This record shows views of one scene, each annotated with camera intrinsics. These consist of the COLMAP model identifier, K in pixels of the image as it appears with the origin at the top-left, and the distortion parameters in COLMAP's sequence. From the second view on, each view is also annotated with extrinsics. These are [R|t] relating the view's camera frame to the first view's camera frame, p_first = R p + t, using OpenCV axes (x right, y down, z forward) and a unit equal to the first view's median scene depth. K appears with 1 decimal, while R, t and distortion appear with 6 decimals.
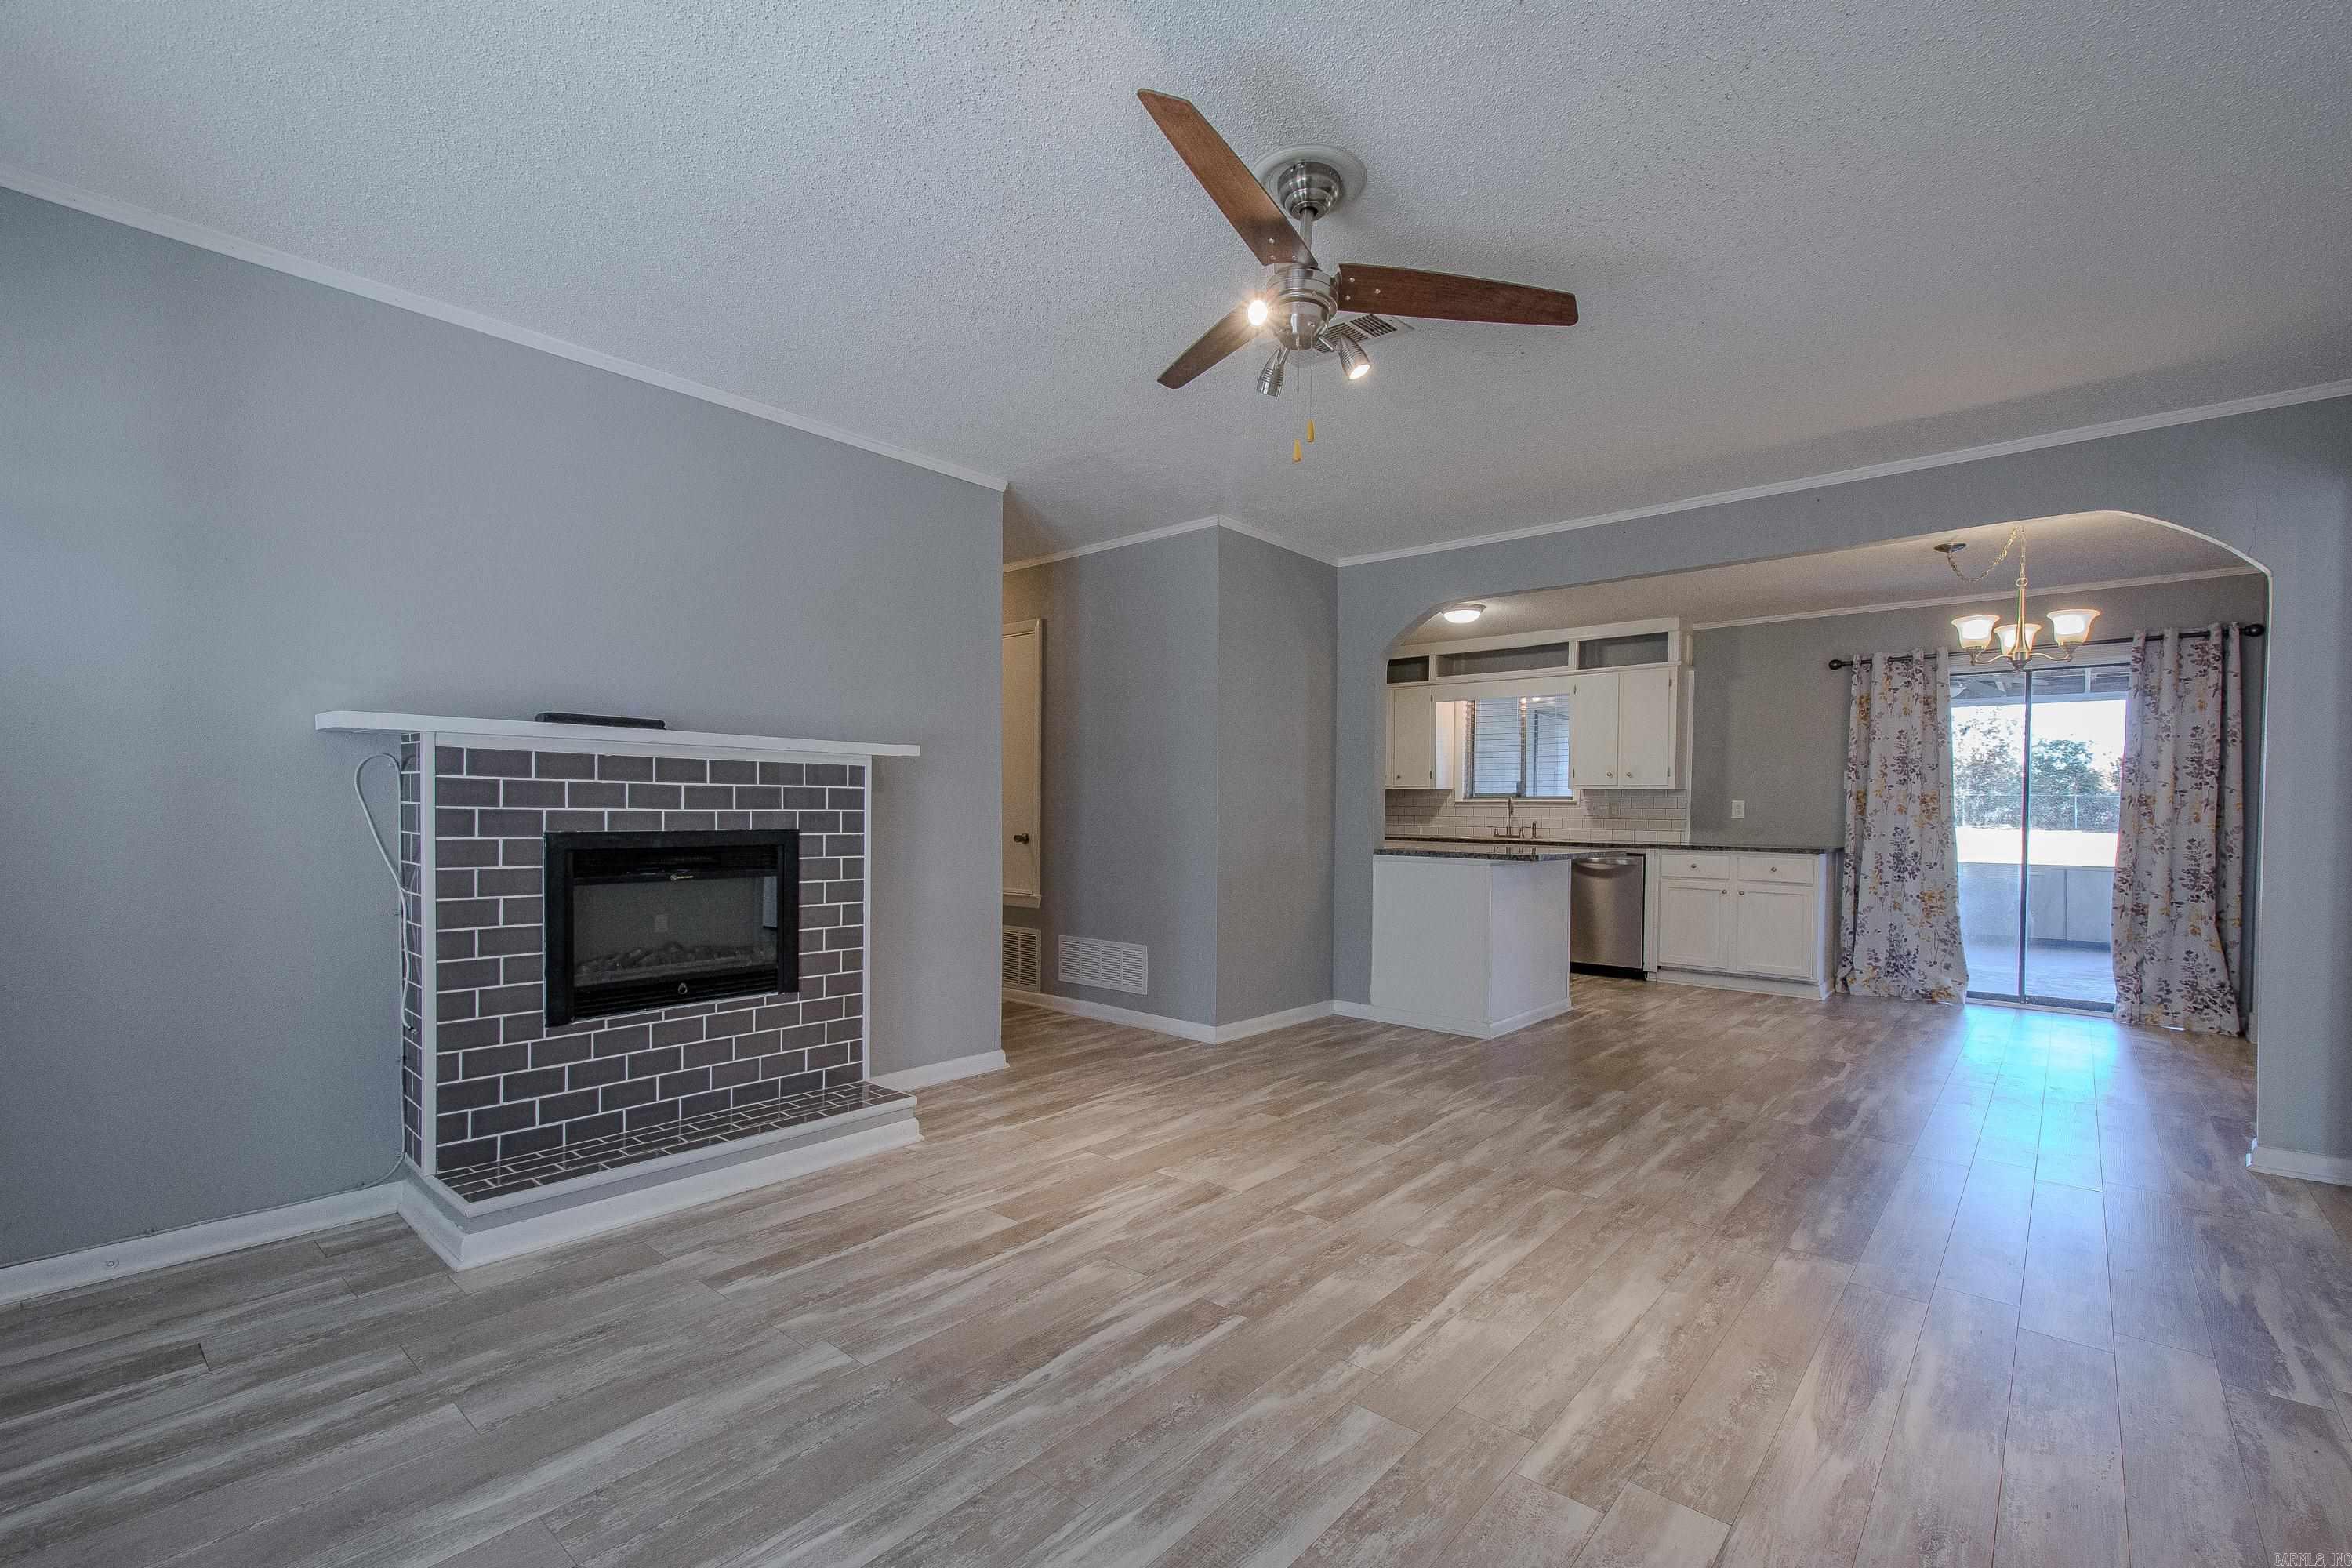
lens RADIAL K [[1025.0, 0, 1211.3], [0, 1025.0, 826.1], [0, 0, 1]] dist [0.021801, -0.008365]
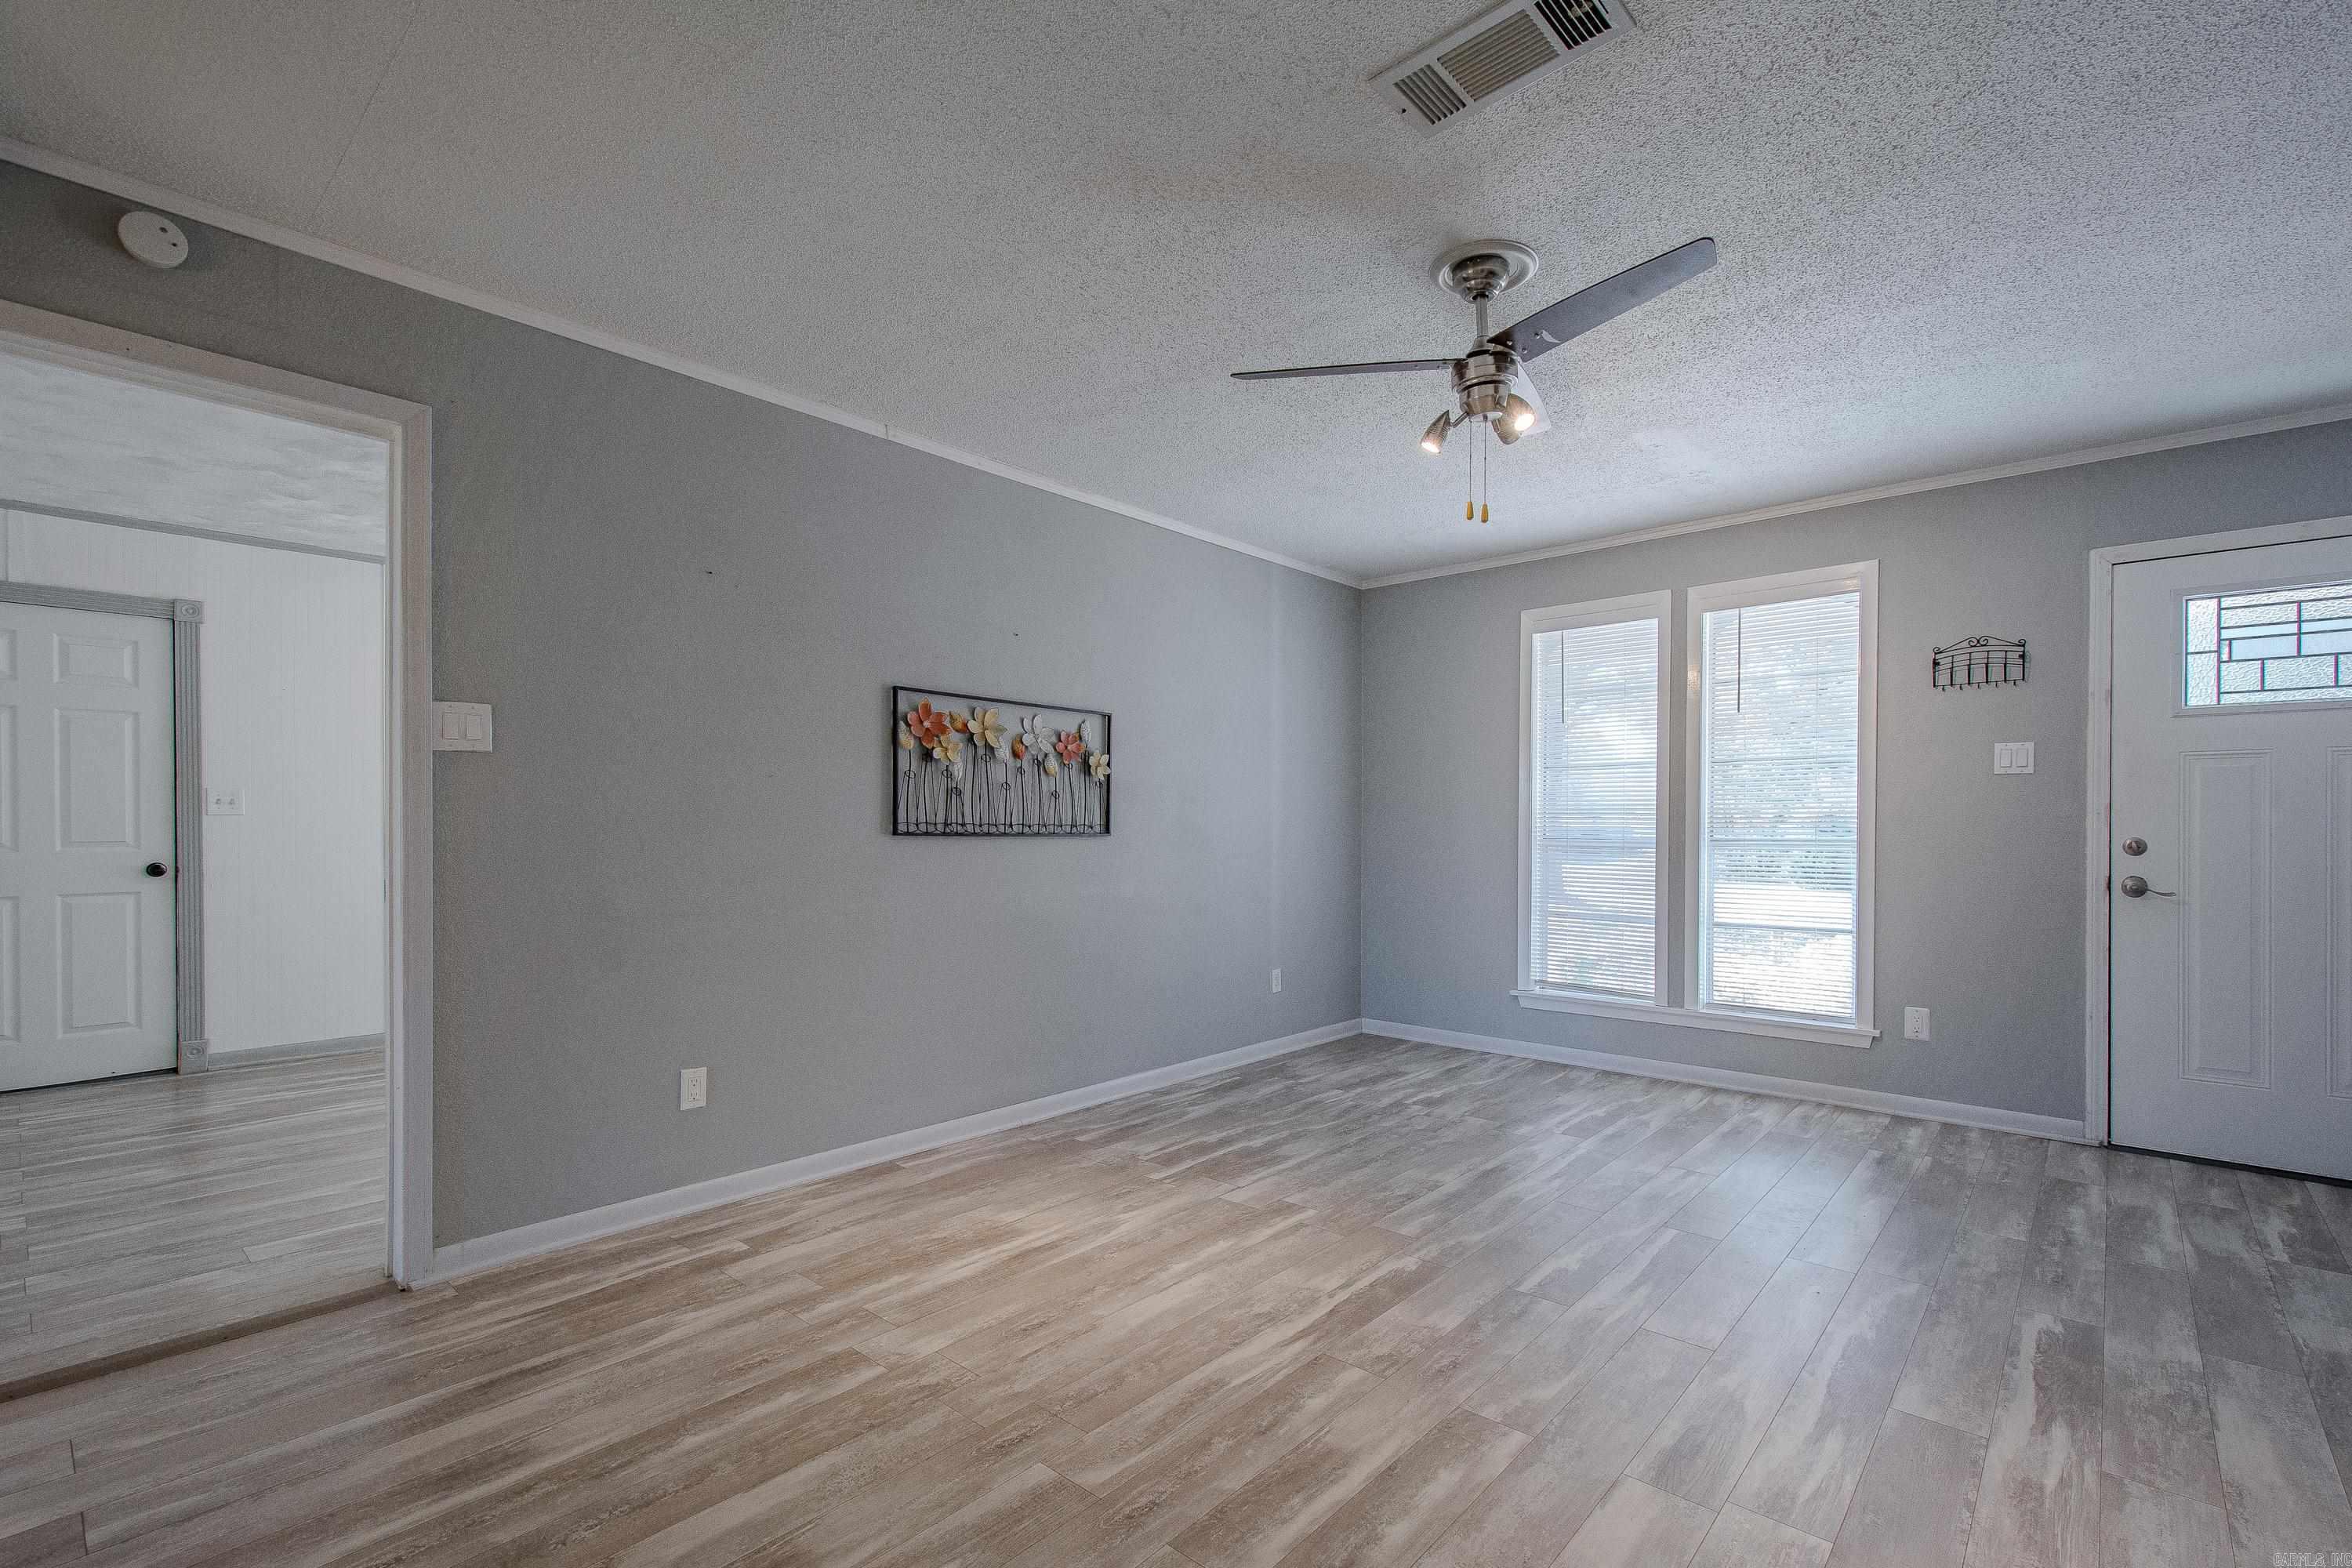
lens RADIAL K [[1044.0, 0, 1222.3], [0, 1044.0, 831.7], [0, 0, 1]] dist [0.013900, -0.004052]
pose [[-0.999839, -0.015568, 0.008968, 0.173108], [-0.015347, 0.999589, 0.024197, -0.020013], [-0.009341, 0.024055, -0.999667, 1.049497]]
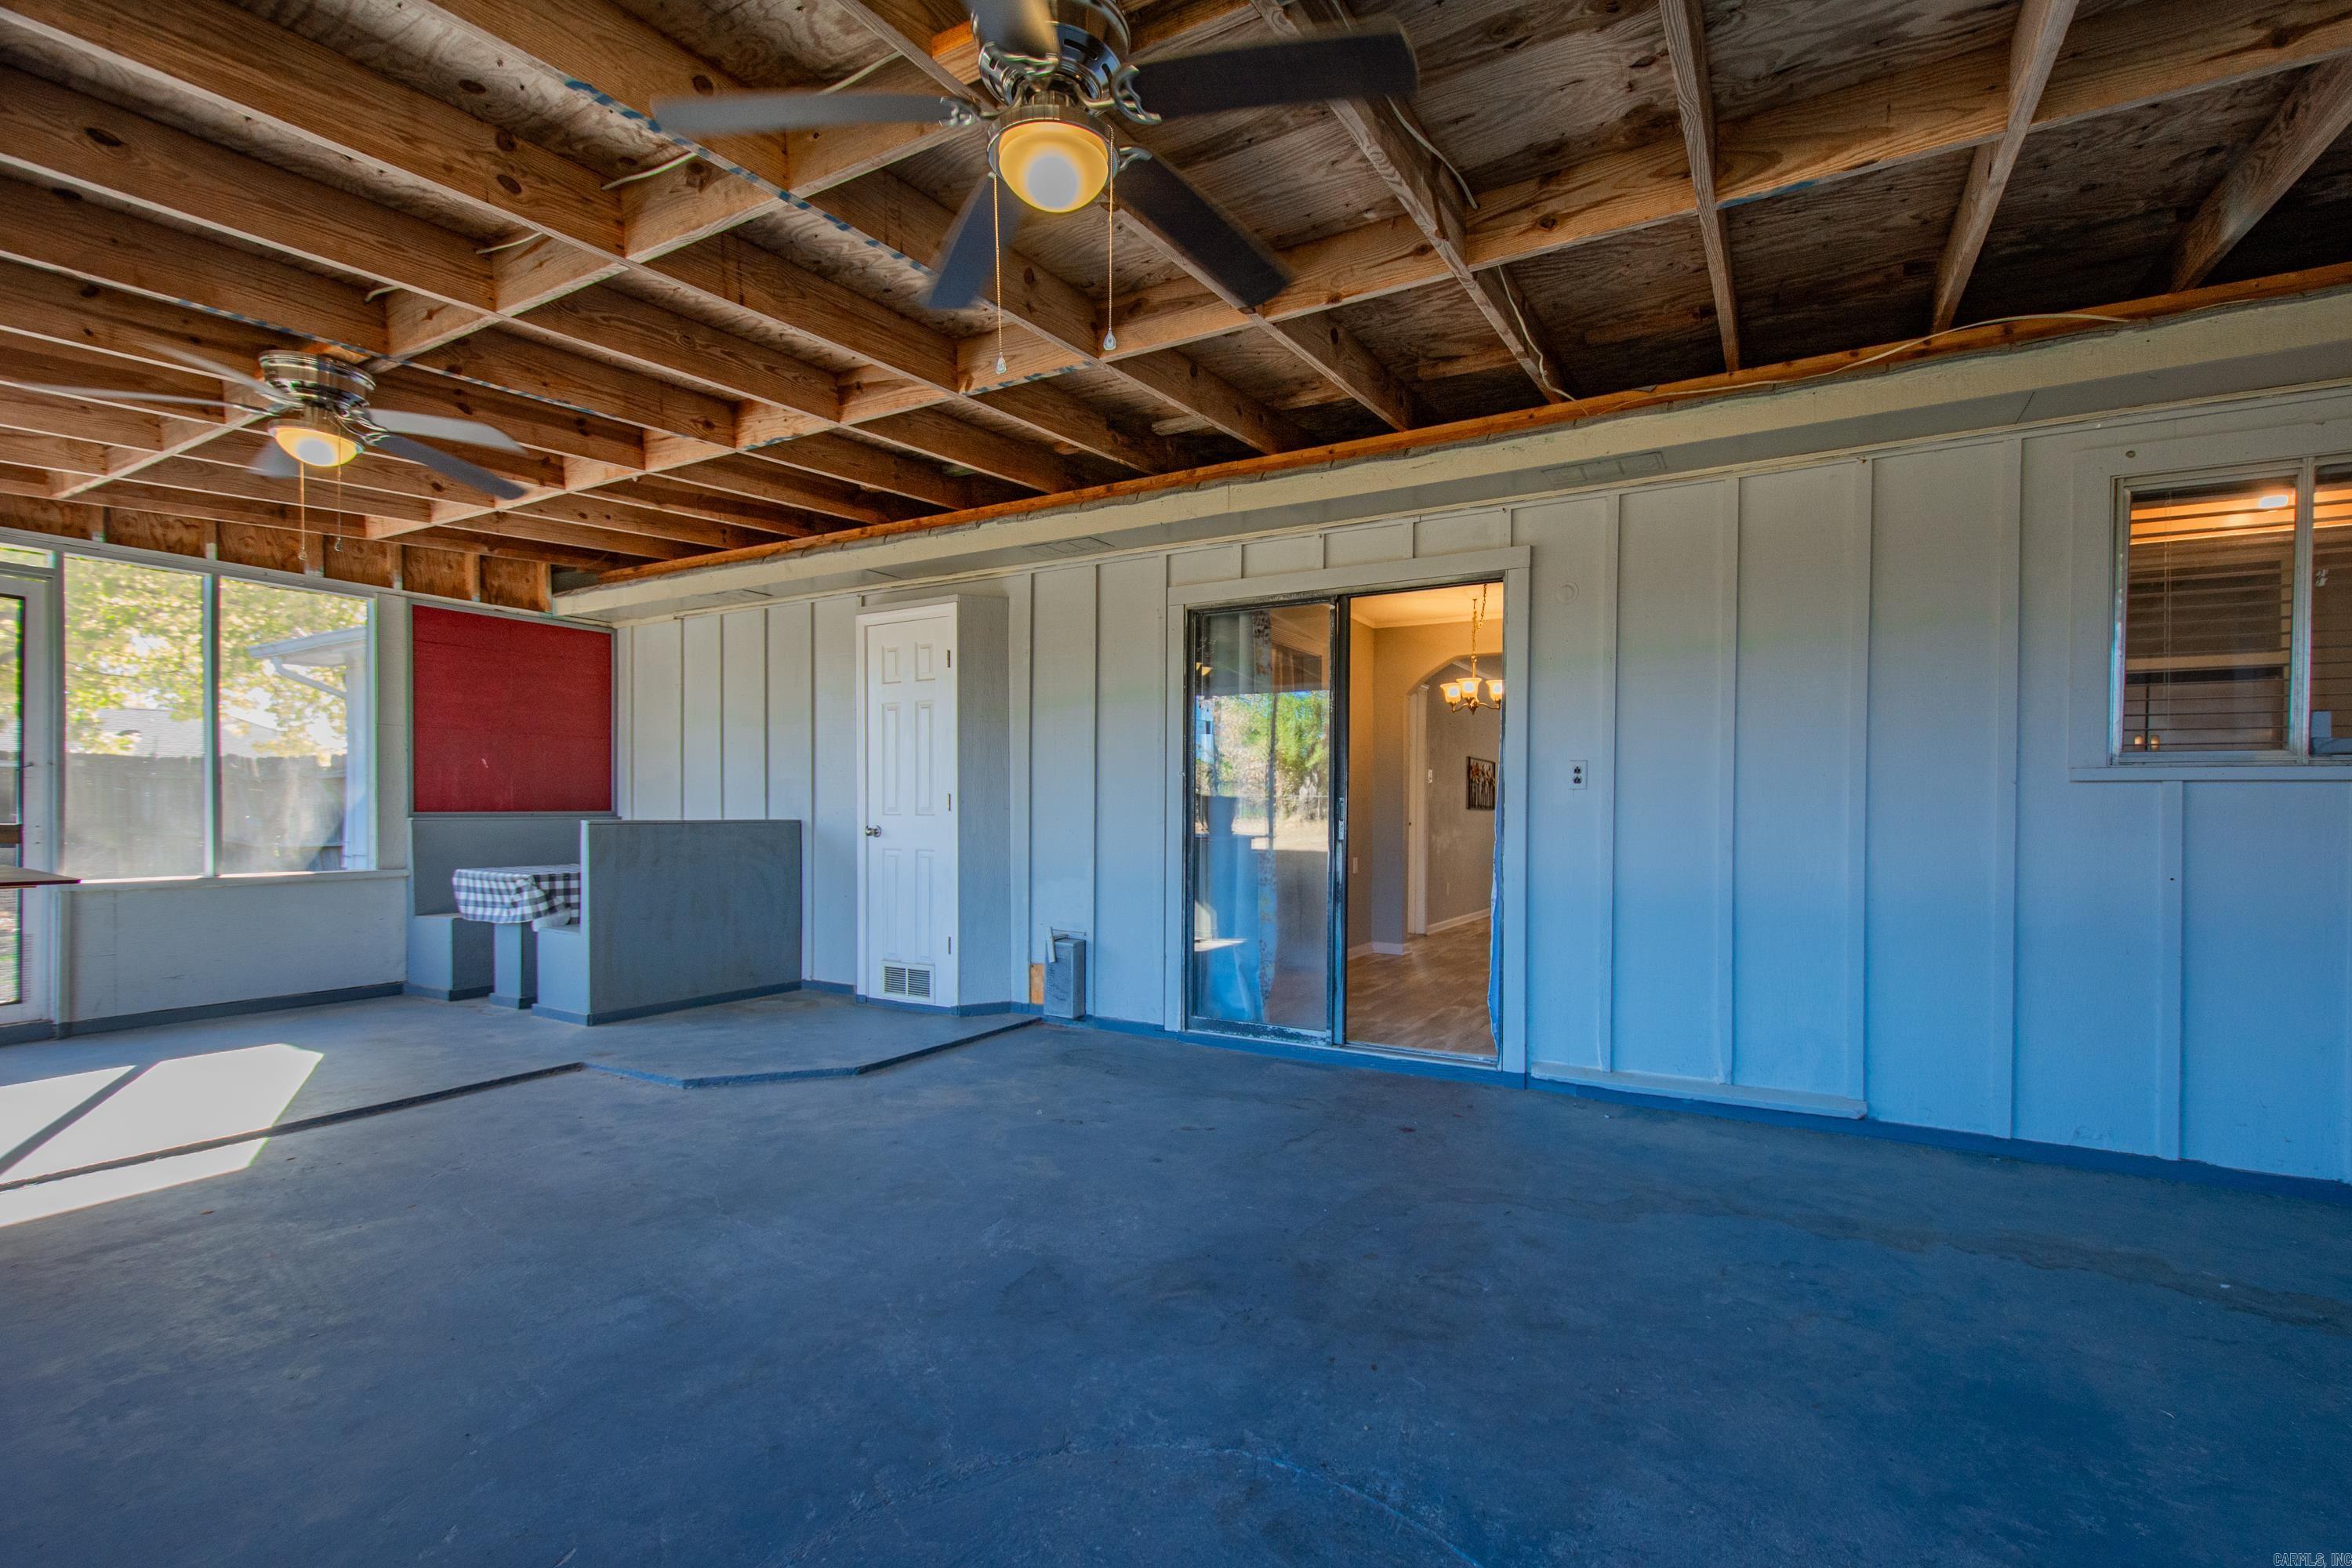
lens RADIAL K [[1025.0, 0, 1211.3], [0, 1025.0, 826.1], [0, 0, 1]] dist [0.021801, -0.008365]
pose [[-0.982103, -0.014902, -0.187756, 1.377504], [-0.020660, 0.999373, 0.028748, -0.010171], [0.187209, 0.032113, -0.981795, 2.328075]]
